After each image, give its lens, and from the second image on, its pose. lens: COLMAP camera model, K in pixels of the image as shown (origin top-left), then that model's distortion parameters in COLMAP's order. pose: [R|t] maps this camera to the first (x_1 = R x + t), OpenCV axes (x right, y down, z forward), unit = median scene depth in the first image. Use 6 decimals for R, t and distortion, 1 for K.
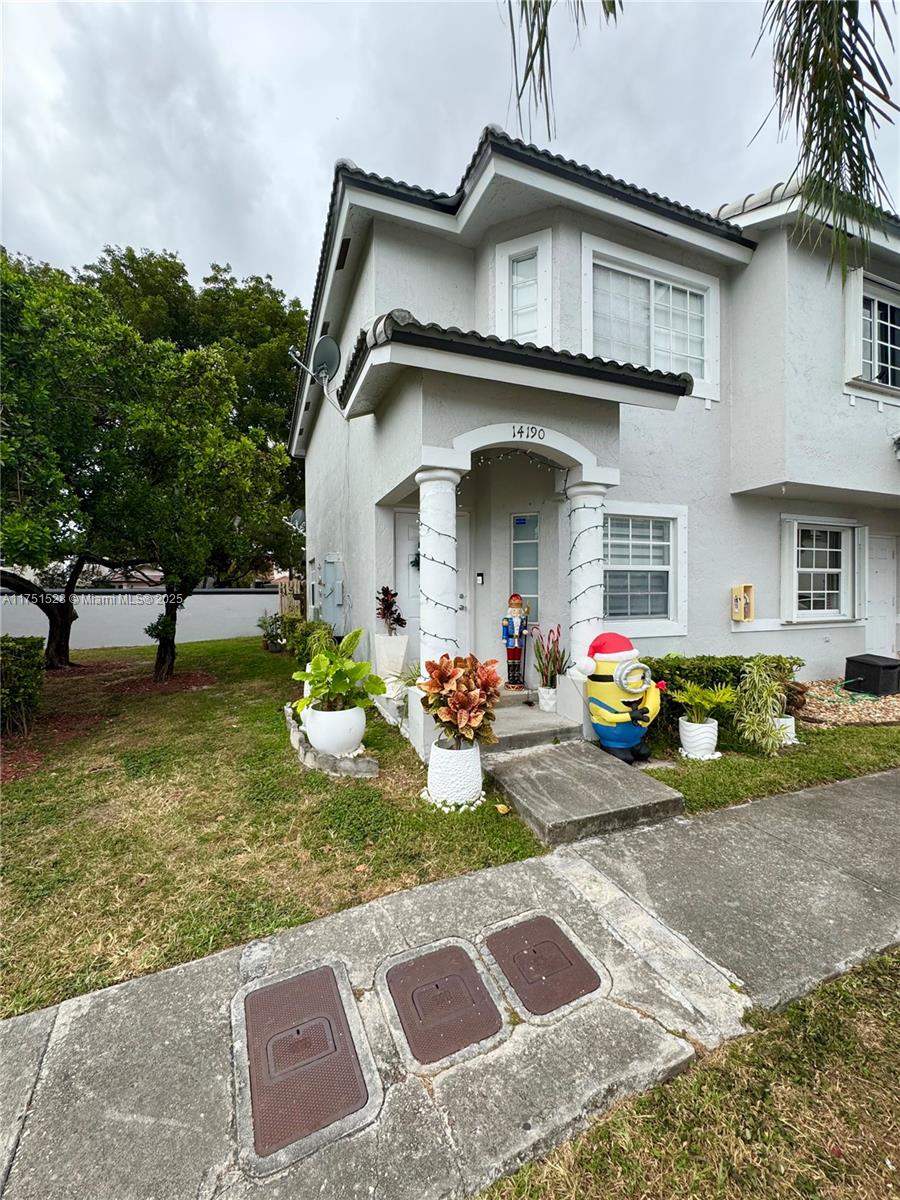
lens RADIAL K [[478.6, 0, 451.4], [0, 478.6, 598.5], [0, 0, 1]] dist [-0.003263, 0.000215]
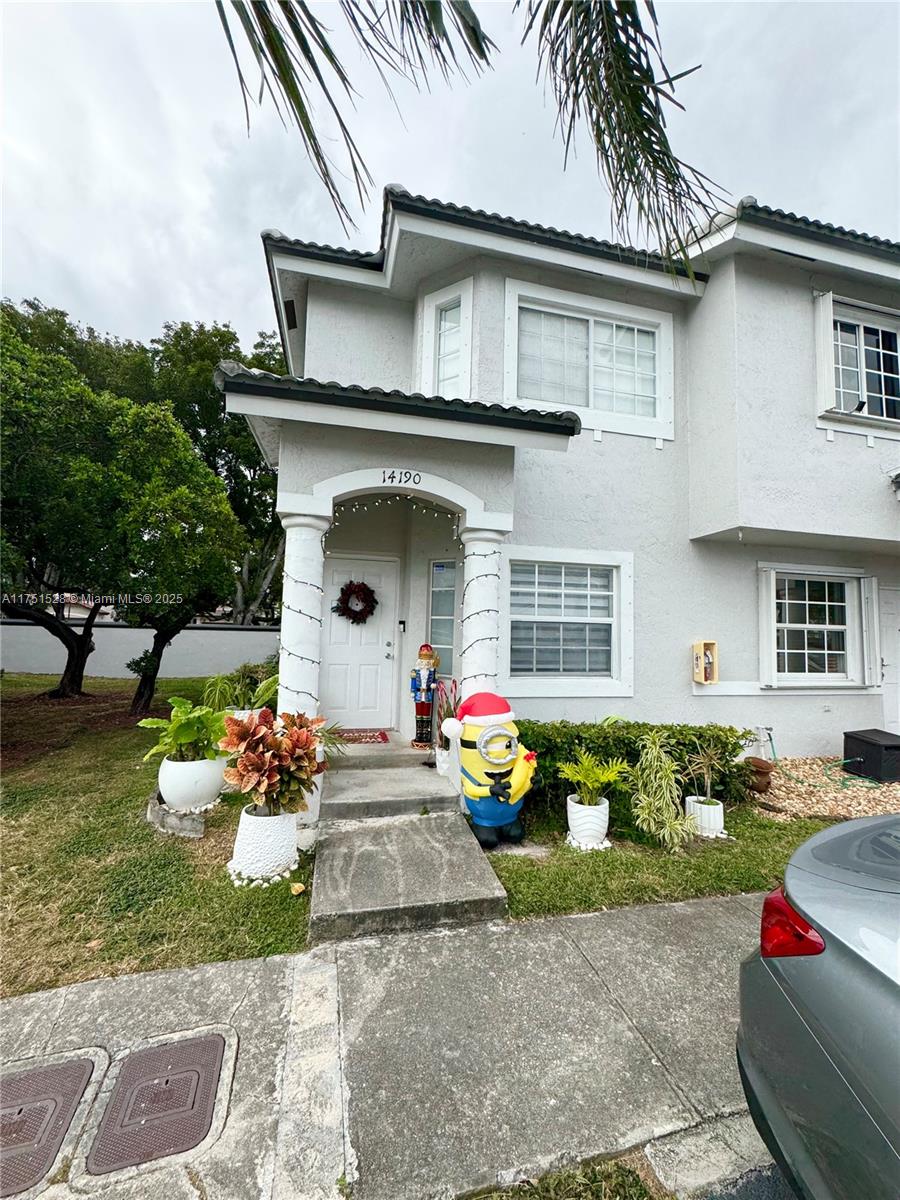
lens RADIAL K [[478.6, 0, 449.9], [0, 478.6, 599.0], [0, 0, 1]] dist [-0.003263, 0.000215]
pose [[0.989771, 0.020147, -0.141233, 0.329593], [-0.032040, 0.996081, -0.082442, -0.023238], [0.139018, 0.086124, 0.986538, 0.072781]]
